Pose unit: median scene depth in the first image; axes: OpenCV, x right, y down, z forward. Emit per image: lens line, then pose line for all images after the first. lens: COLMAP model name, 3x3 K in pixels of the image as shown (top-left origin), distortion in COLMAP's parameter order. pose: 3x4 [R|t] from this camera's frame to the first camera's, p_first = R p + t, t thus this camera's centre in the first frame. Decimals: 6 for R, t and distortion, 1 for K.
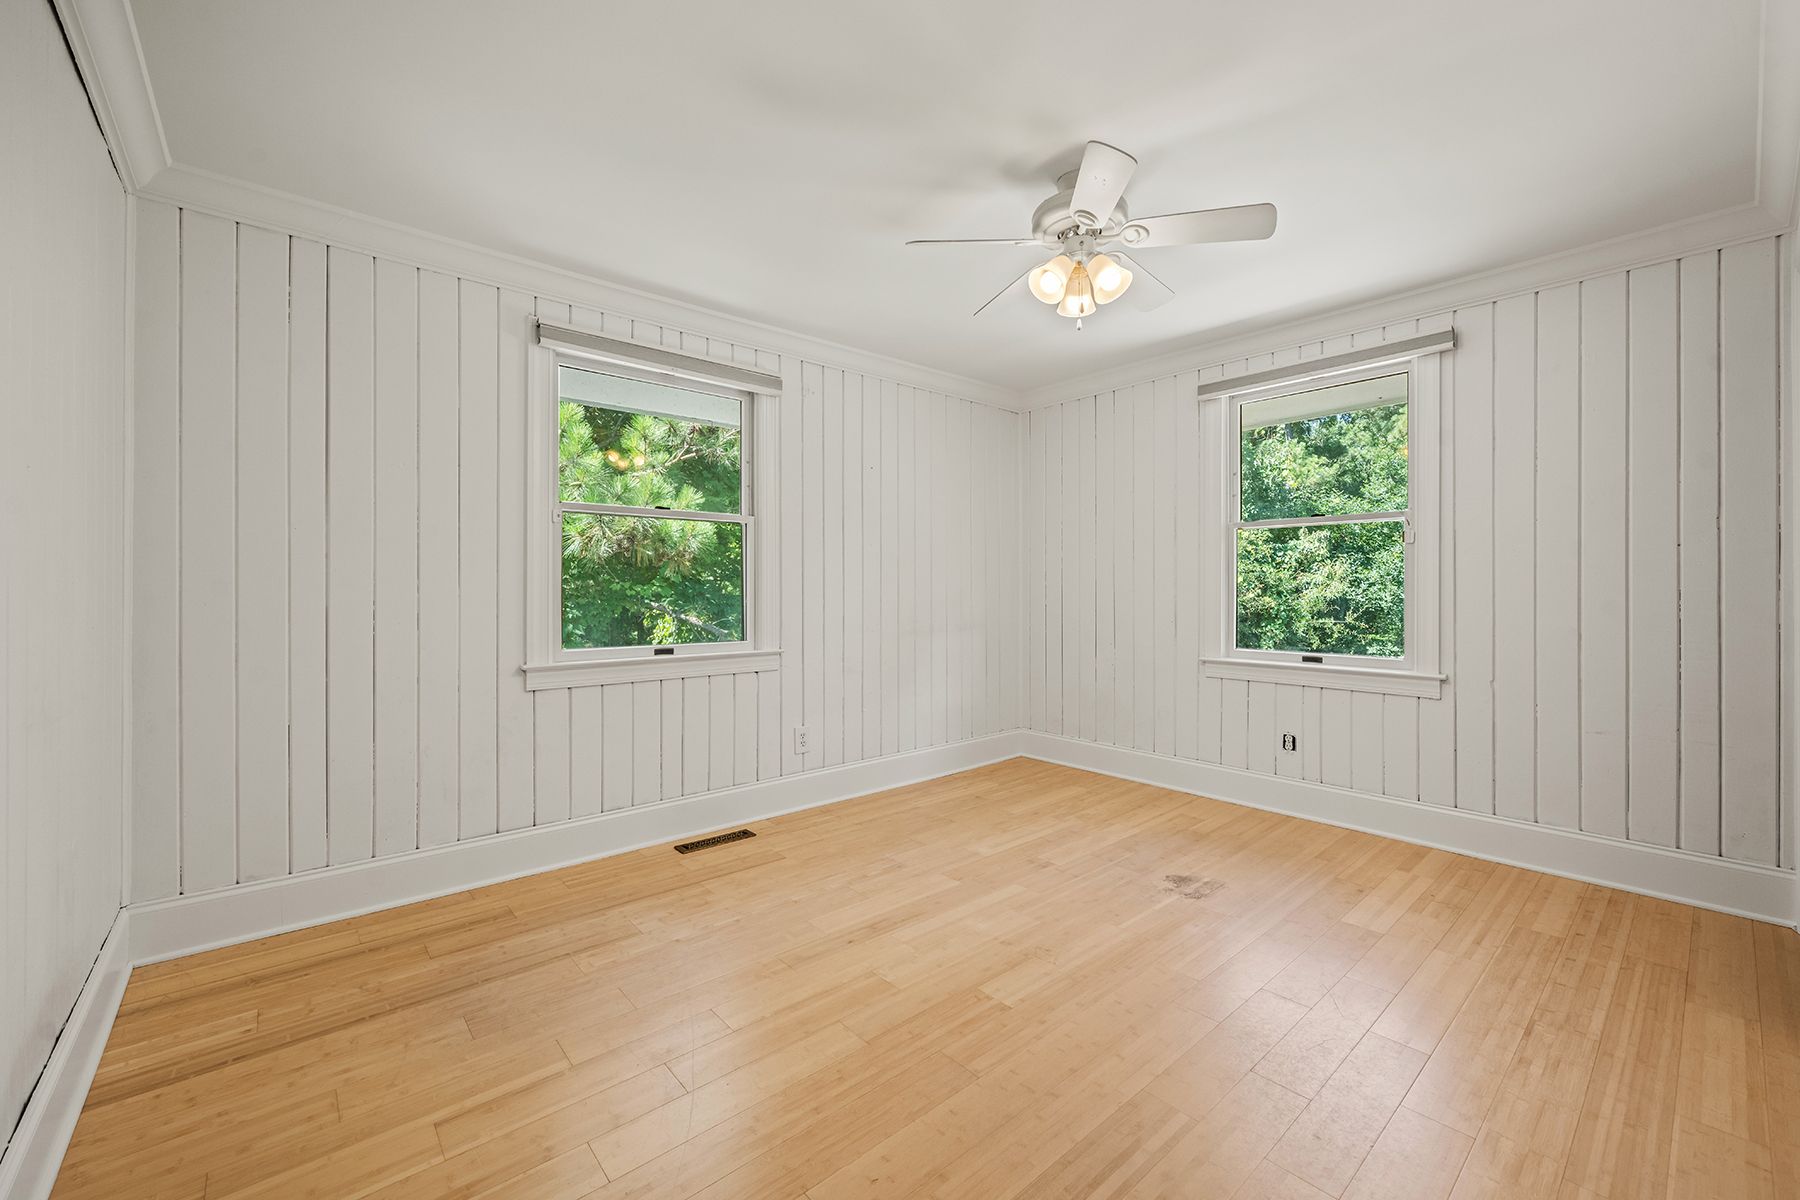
lens RADIAL K [[719.4, 0, 902.6], [0, 719.4, 589.8], [0, 0, 1]] dist [0.000413, -0.000137]
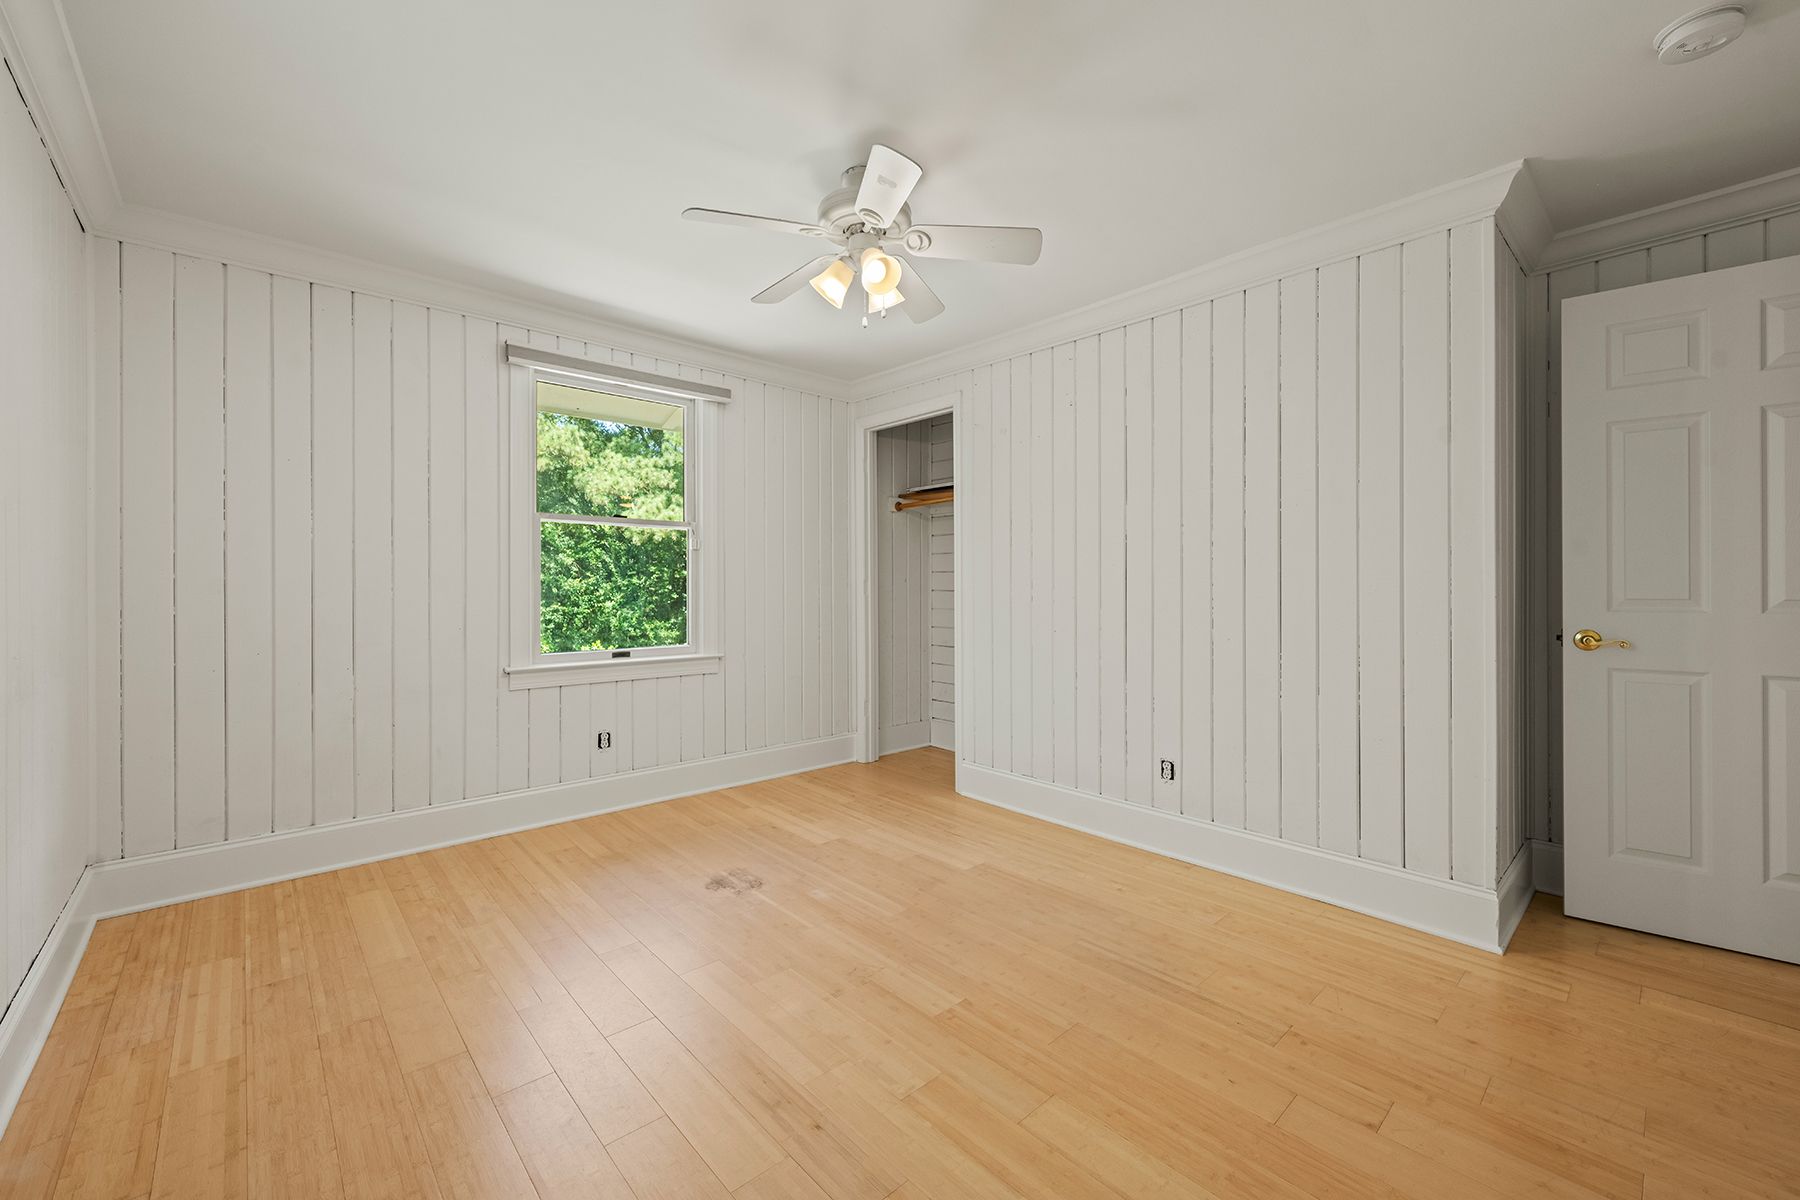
lens RADIAL K [[719.4, 0, 902.6], [0, 719.4, 589.8], [0, 0, 1]] dist [0.000413, -0.000137]
pose [[-0.025128, -0.003184, 0.999679, -0.506796], [0.000217, 0.999995, 0.003190, -0.000433], [-0.999684, 0.000297, -0.025128, 0.655260]]
